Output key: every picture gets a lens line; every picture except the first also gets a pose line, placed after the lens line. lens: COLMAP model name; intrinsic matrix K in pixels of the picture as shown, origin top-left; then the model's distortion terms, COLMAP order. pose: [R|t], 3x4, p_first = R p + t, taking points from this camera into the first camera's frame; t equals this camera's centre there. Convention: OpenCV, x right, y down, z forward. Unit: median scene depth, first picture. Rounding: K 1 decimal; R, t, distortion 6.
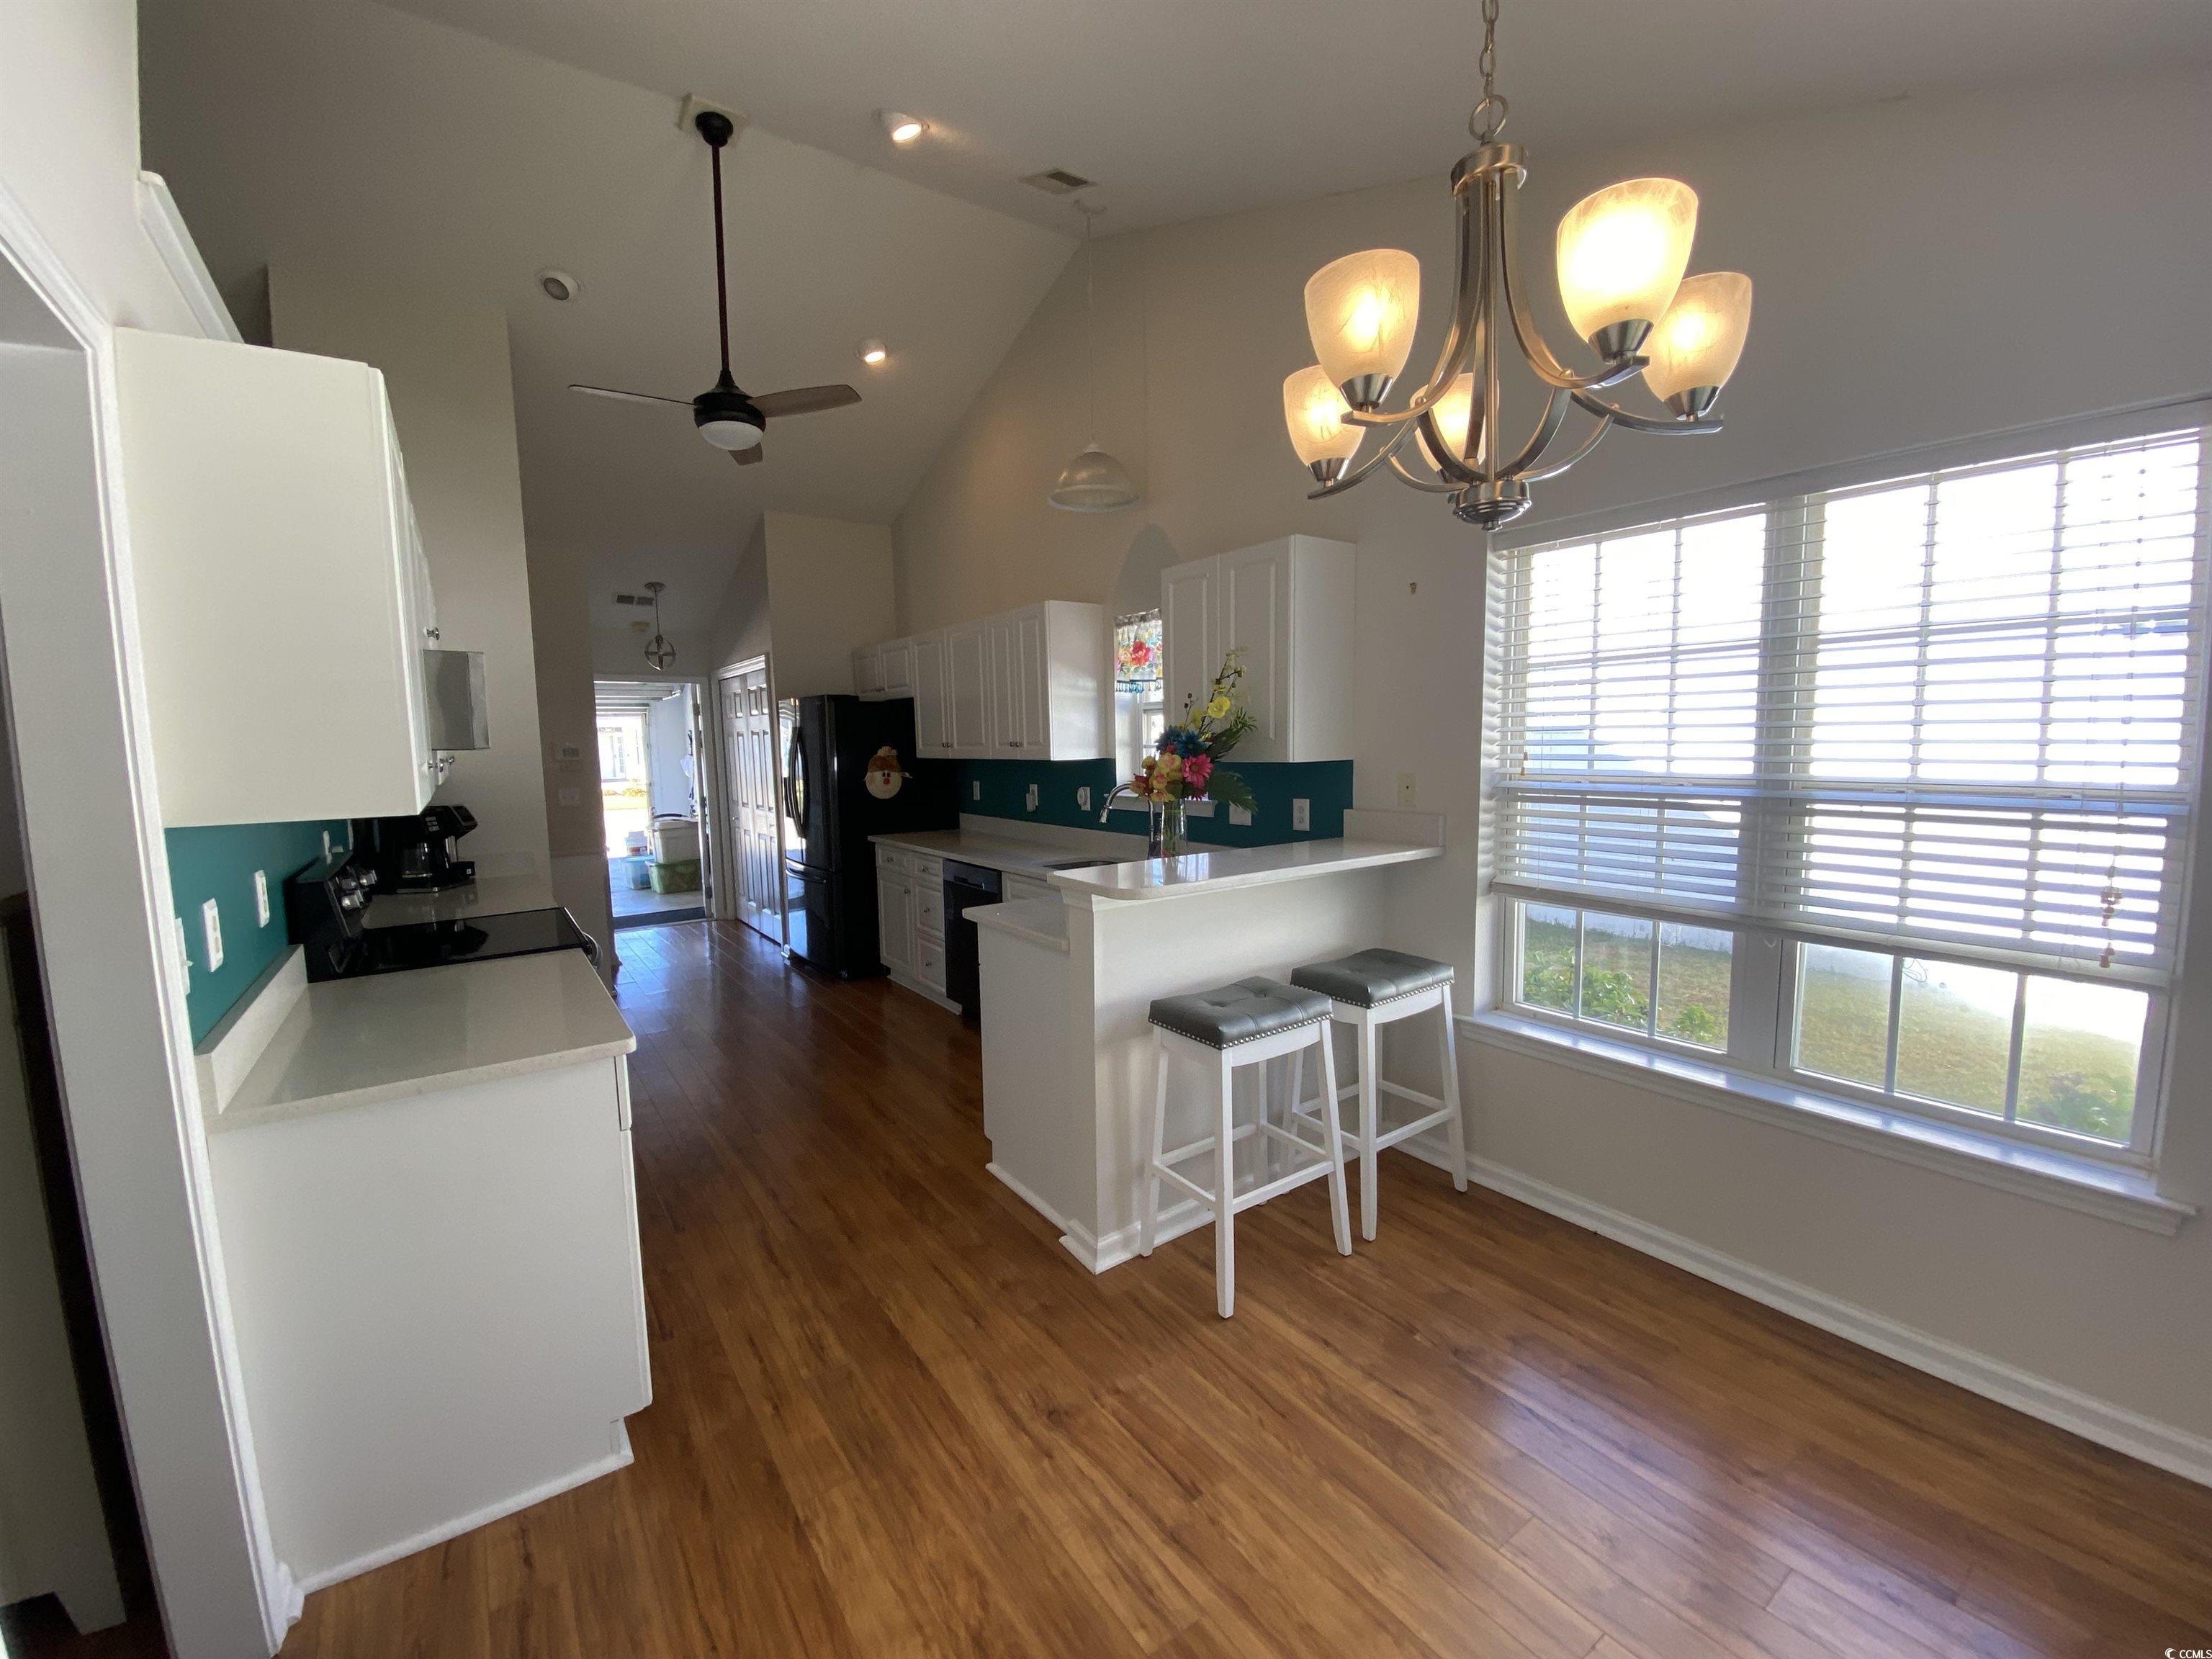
lens RADIAL K [[912.5, 0, 1110.4], [0, 912.5, 831.6], [0, 0, 1]] dist [0.017774, -0.016778]
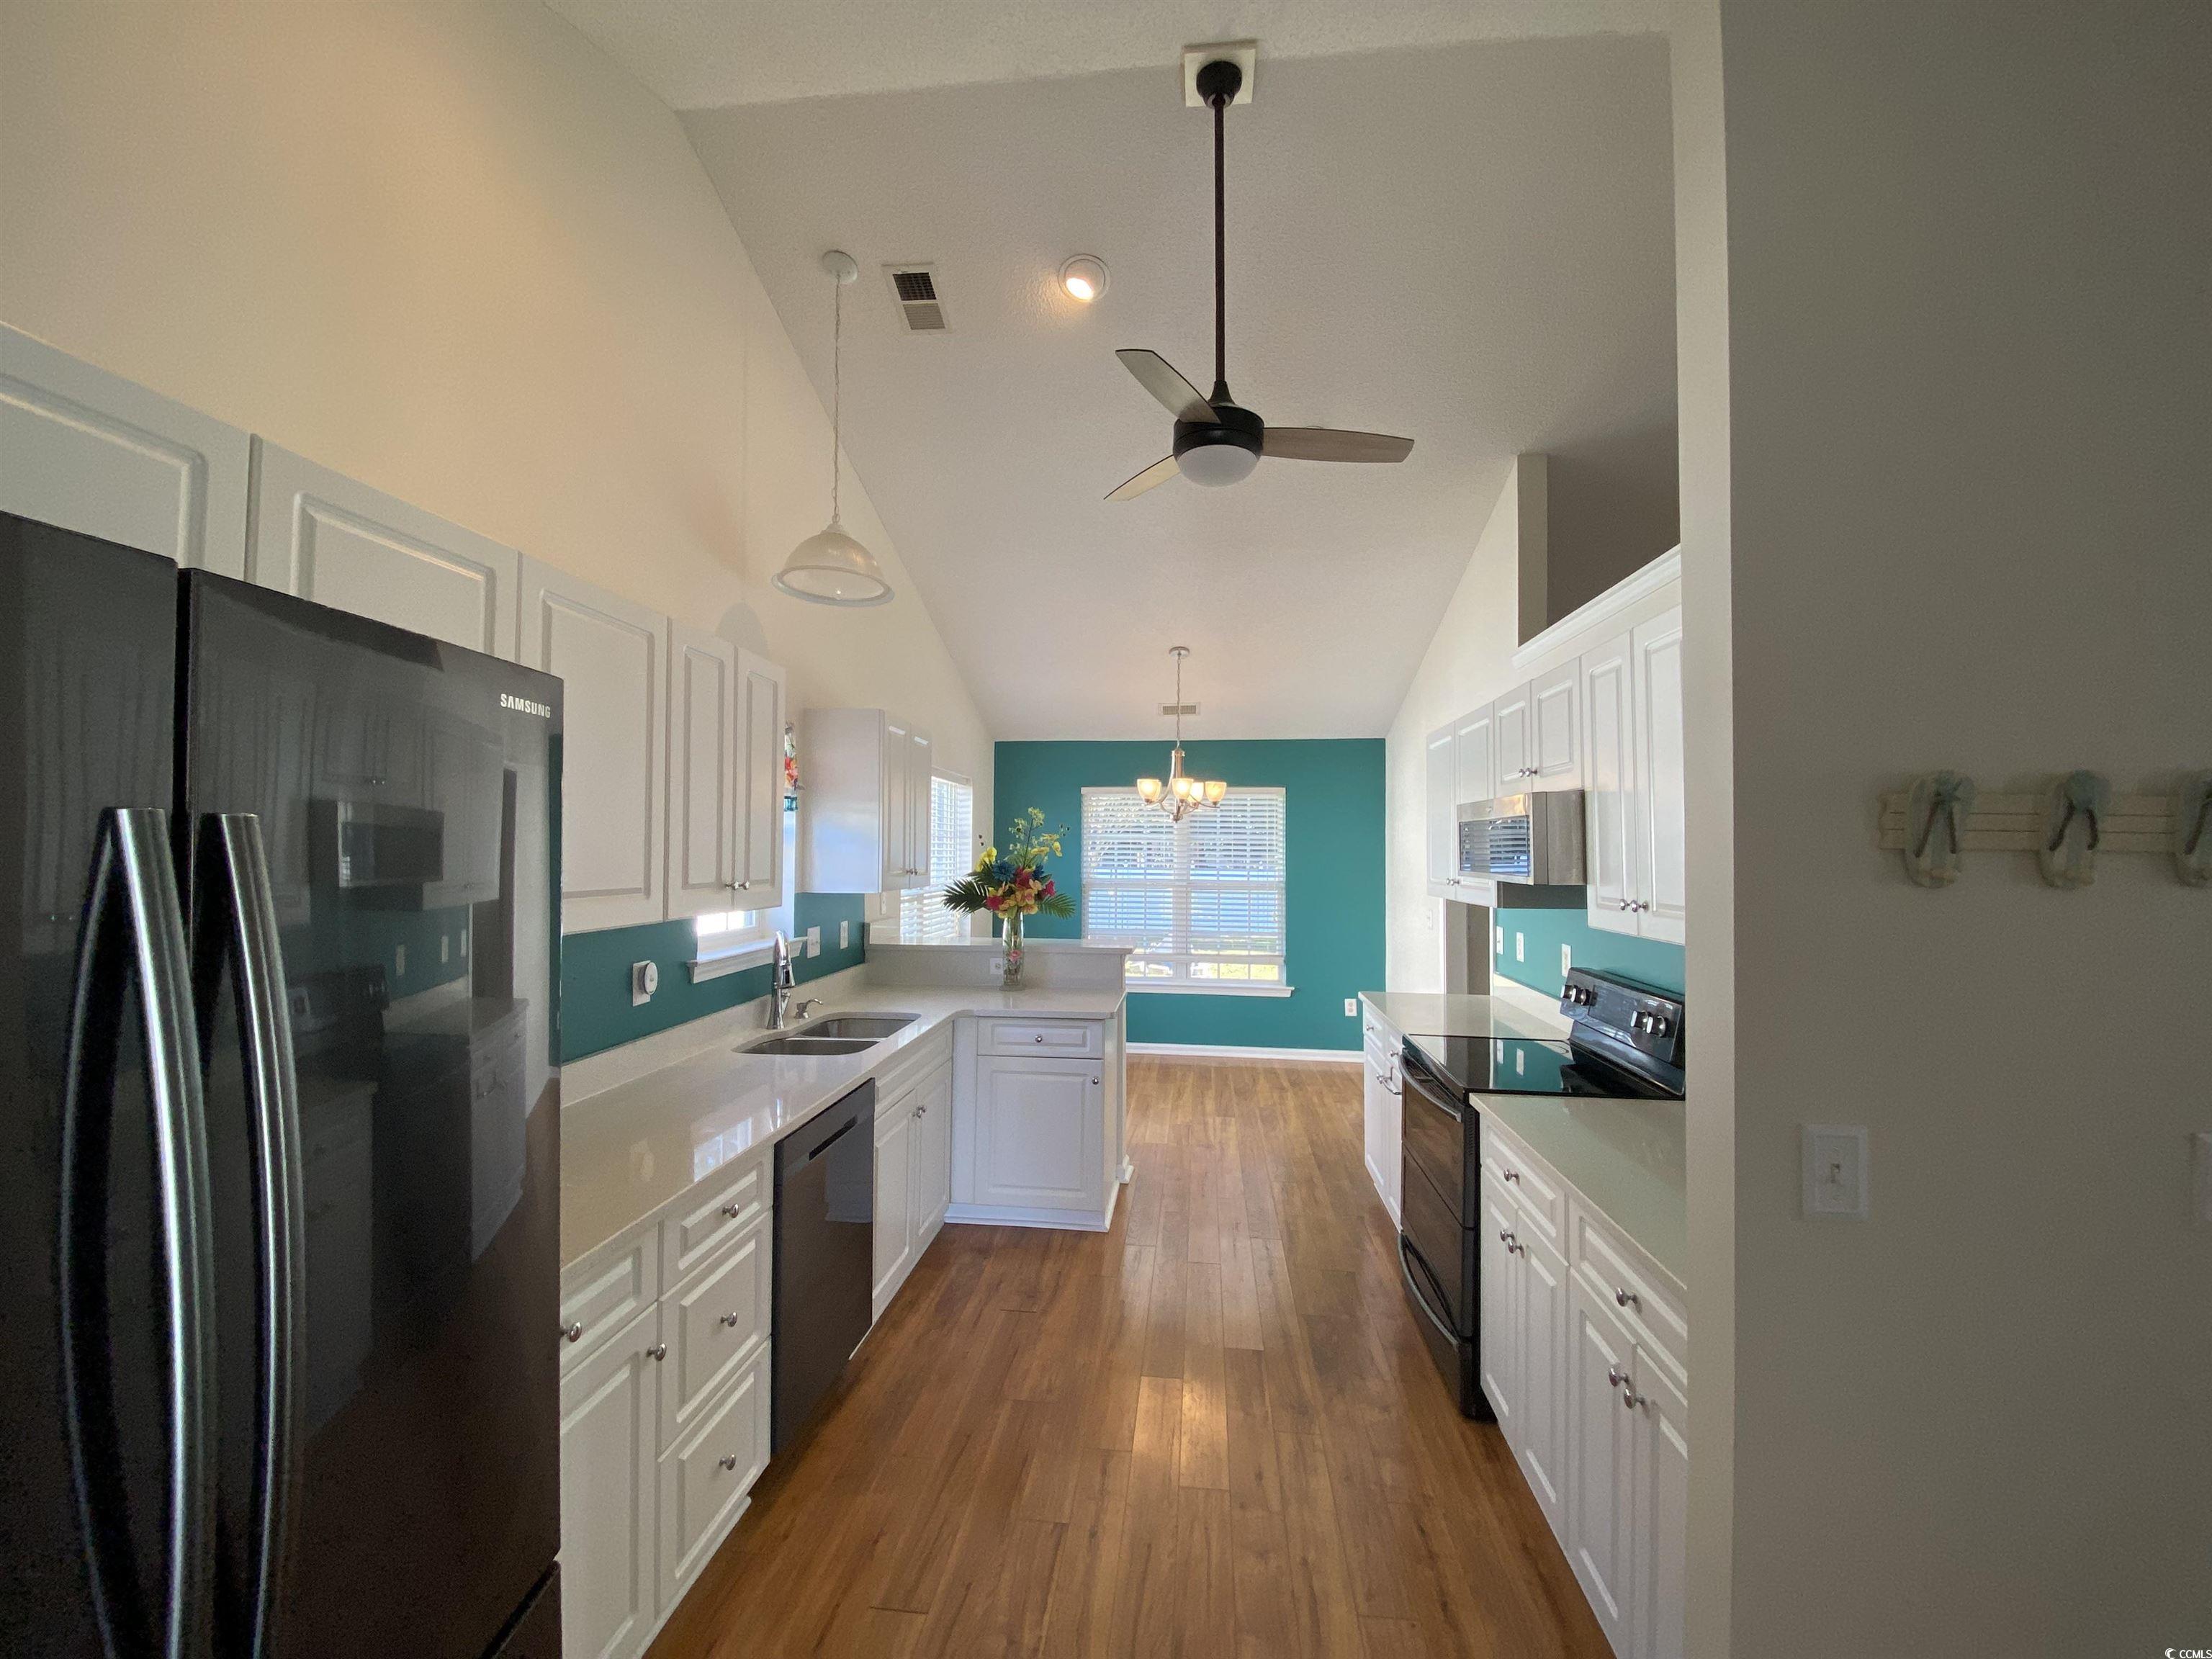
lens RADIAL K [[878.4, 0, 1097.9], [0, 878.4, 825.0], [0, 0, 1]] dist [0.000379, -0.014499]
pose [[-0.737948, 0.040544, 0.673638, -1.506805], [0.085979, 0.995708, 0.034259, -0.320597], [-0.669358, 0.083200, -0.738267, 2.969950]]
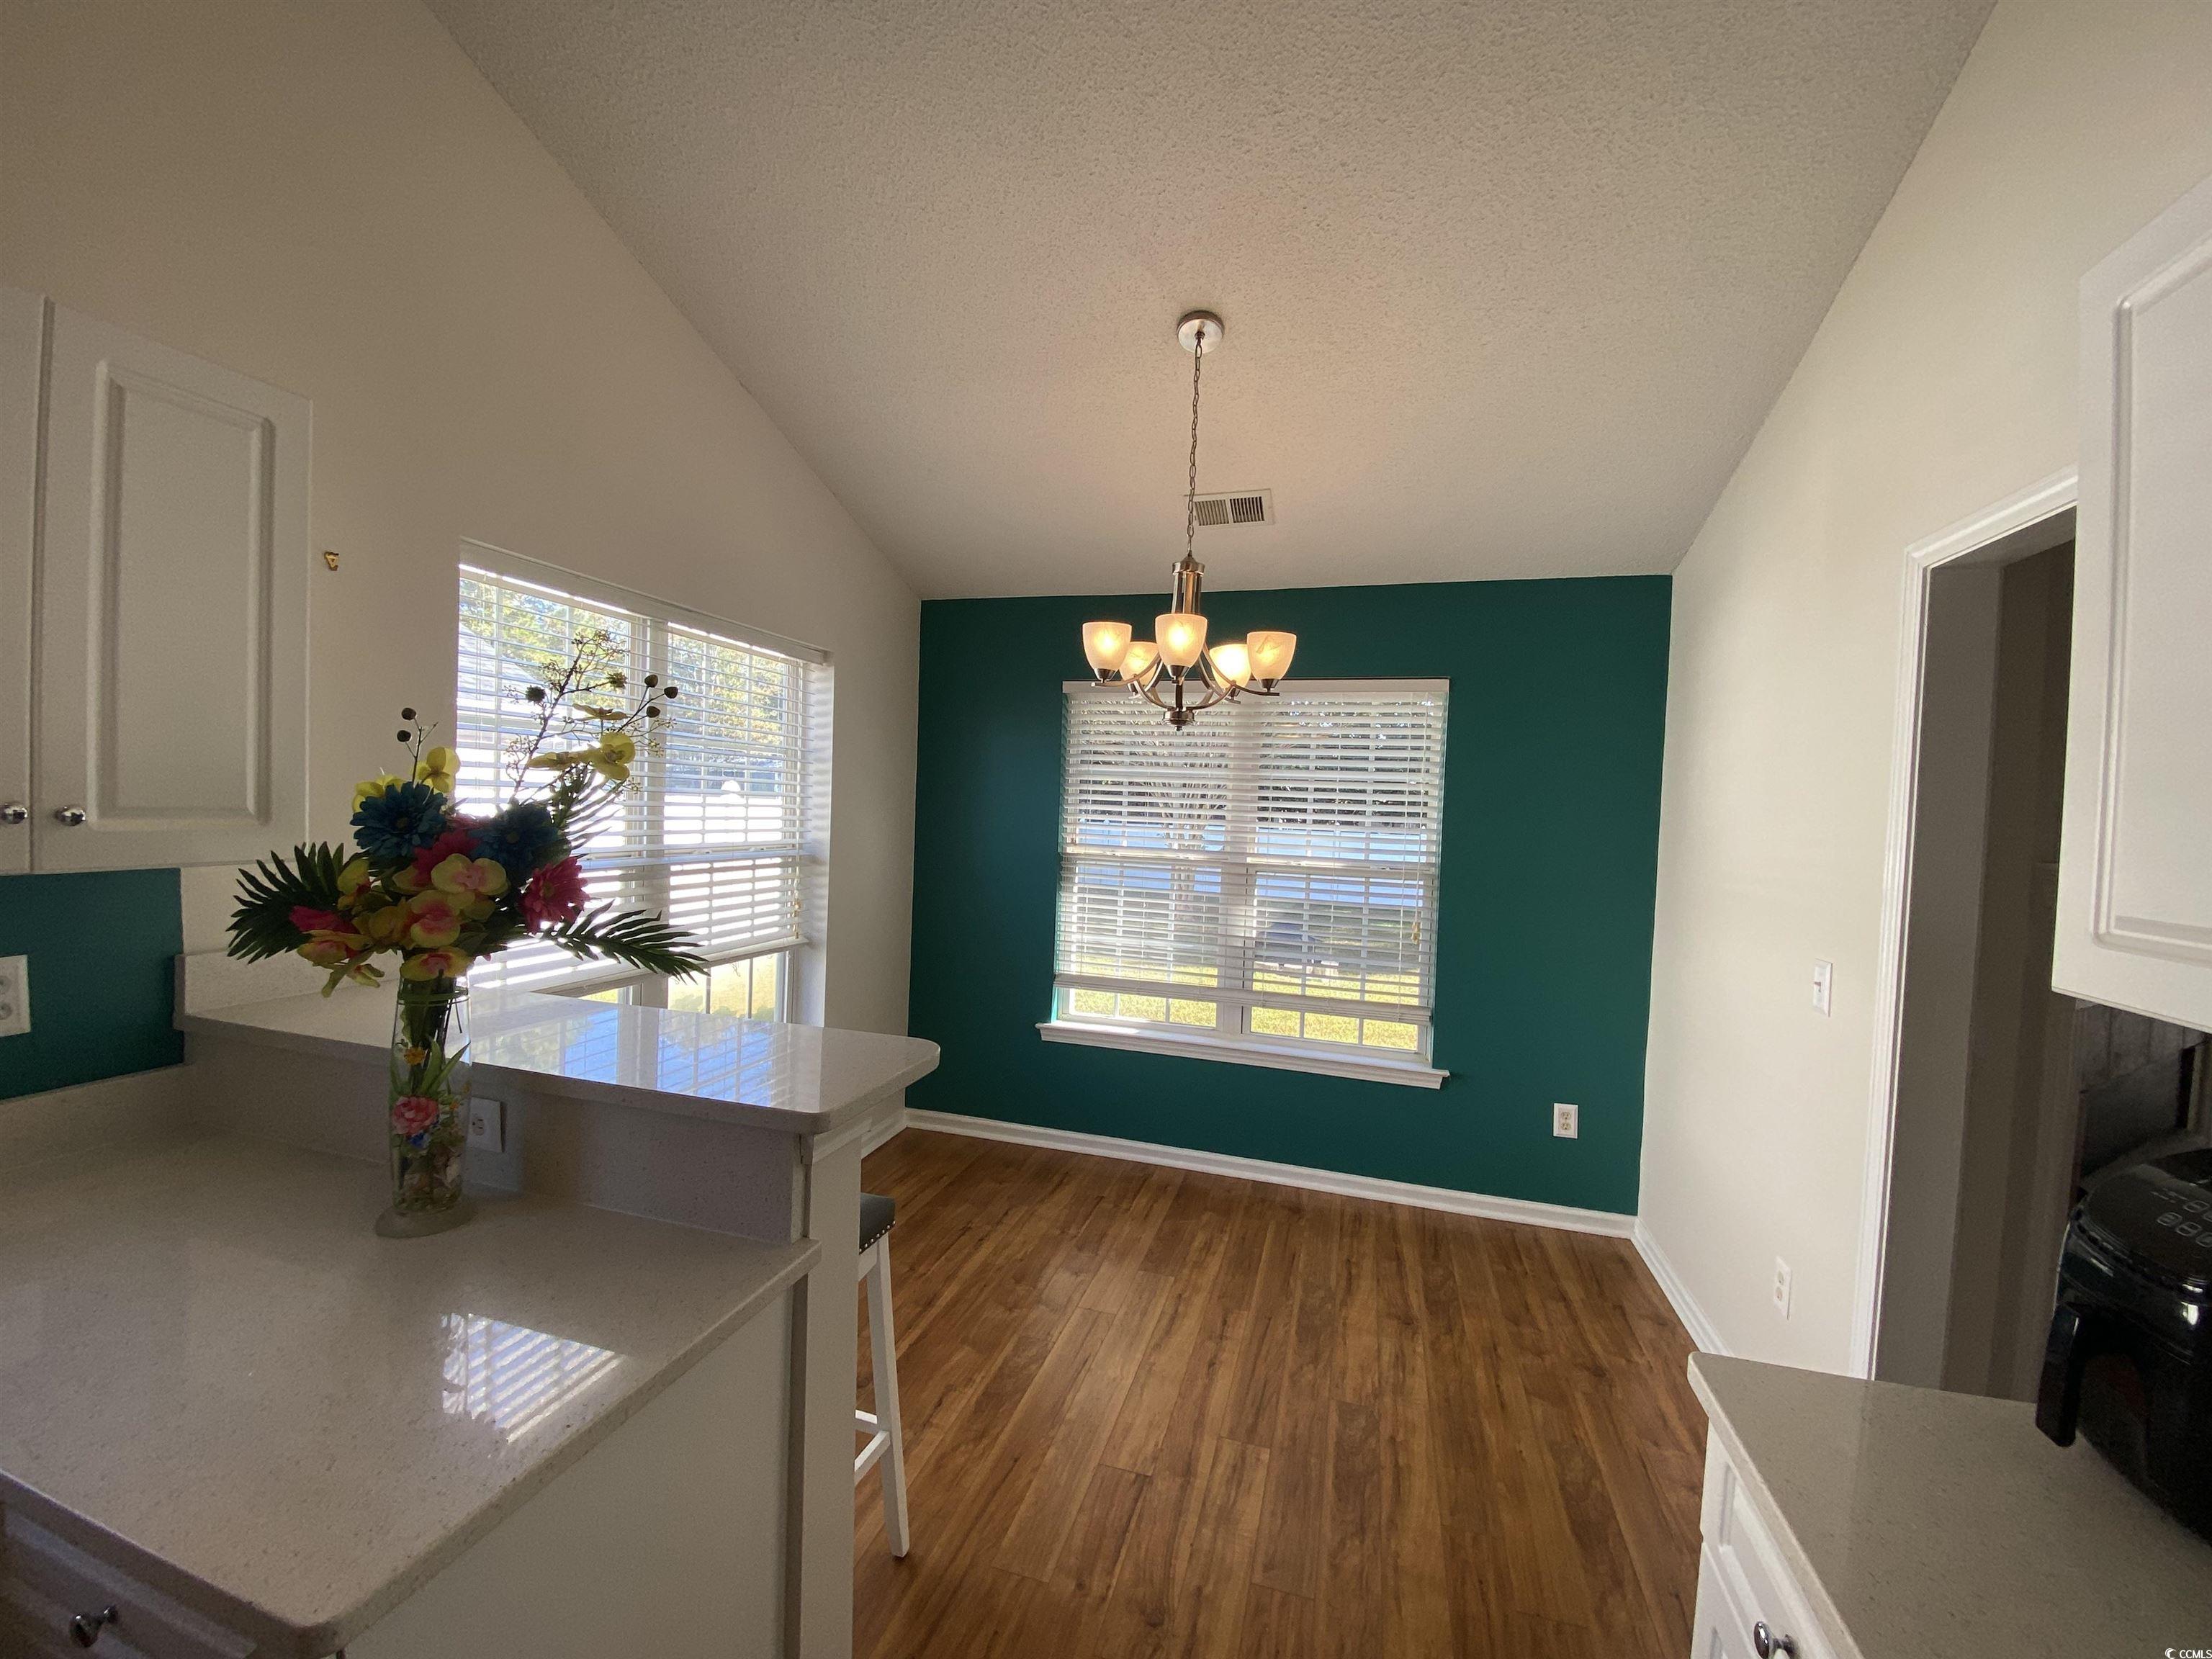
lens RADIAL K [[912.5, 0, 1110.4], [0, 912.5, 831.6], [0, 0, 1]] dist [0.017774, -0.016778]
pose [[-0.624262, -0.019127, 0.780981, -0.719500], [0.063984, 0.995090, 0.075515, -0.161916], [-0.778590, 0.097112, -0.619973, 1.566120]]
